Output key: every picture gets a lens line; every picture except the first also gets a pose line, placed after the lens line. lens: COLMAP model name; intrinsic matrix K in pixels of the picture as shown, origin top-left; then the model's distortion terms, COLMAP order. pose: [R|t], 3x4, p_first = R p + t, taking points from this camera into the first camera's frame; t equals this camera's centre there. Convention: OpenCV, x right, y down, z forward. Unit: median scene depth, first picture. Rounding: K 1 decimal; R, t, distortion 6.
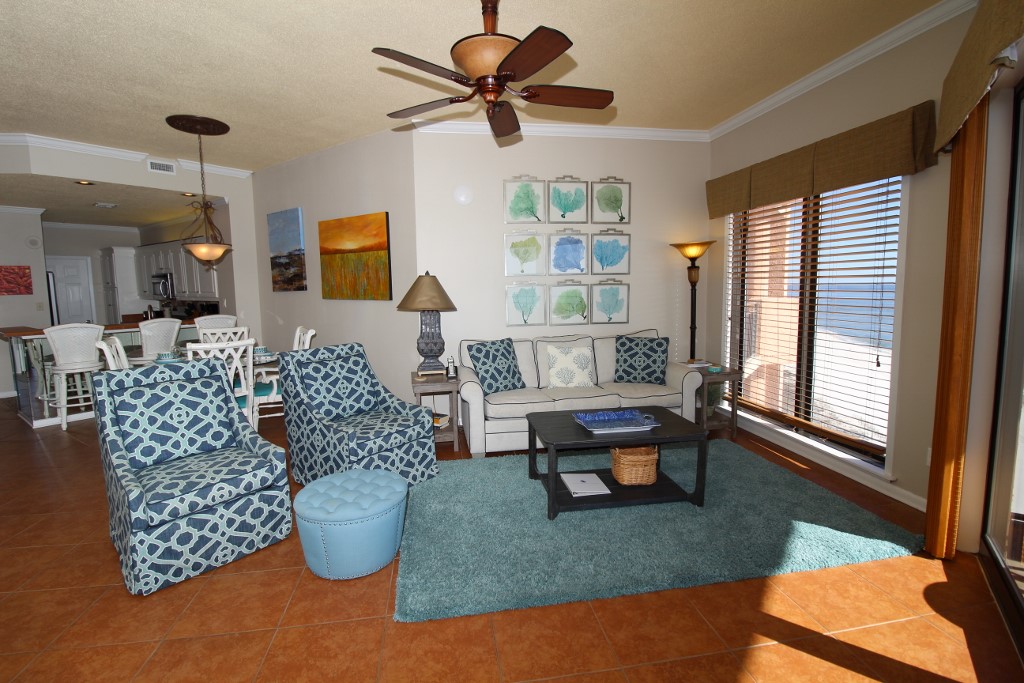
lens RADIAL K [[469.2, 0, 509.6], [0, 469.2, 335.3], [0, 0, 1]] dist [-0.016644, -0.004827]
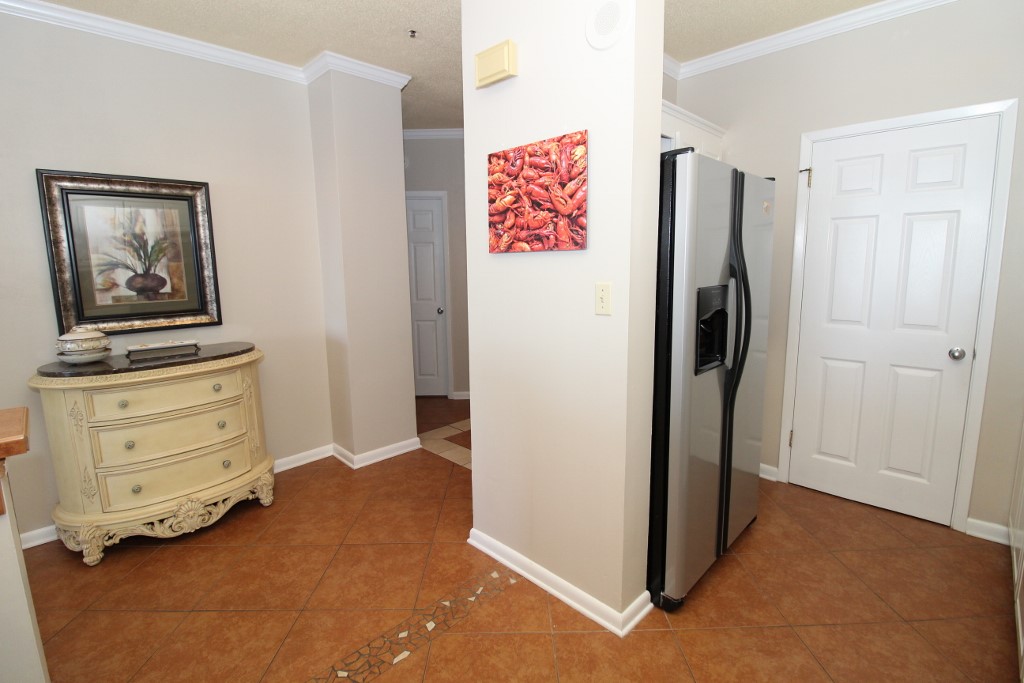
lens RADIAL K [[469.2, 0, 514.4], [0, 469.2, 331.5], [0, 0, 1]] dist [-0.016644, -0.004827]
pose [[-0.168073, 0.158682, -0.972919, -1.018221], [-0.088111, 0.980590, 0.175155, -0.113151], [0.981829, 0.115164, -0.150829, 1.313410]]
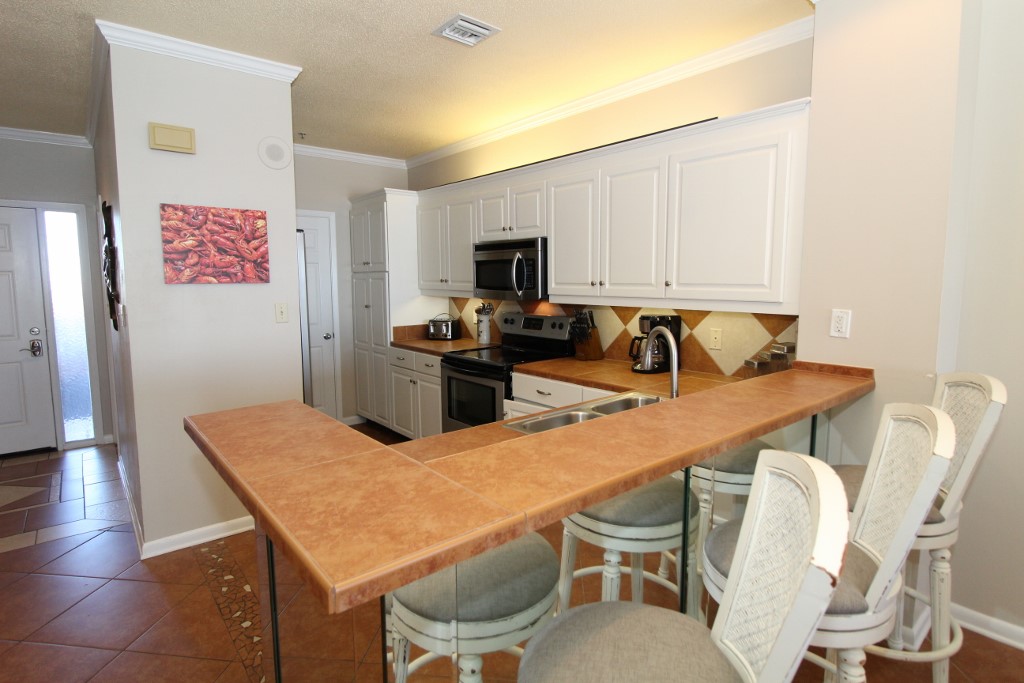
lens RADIAL K [[531.0, 0, 510.7], [0, 531.0, 336.3], [0, 0, 1]] dist [0.000854, 0.000006]
pose [[0.962461, 0.041022, -0.268301, -0.926268], [-0.040450, 0.999152, 0.007660, -0.071350], [0.268388, 0.003480, 0.963305, 0.792645]]
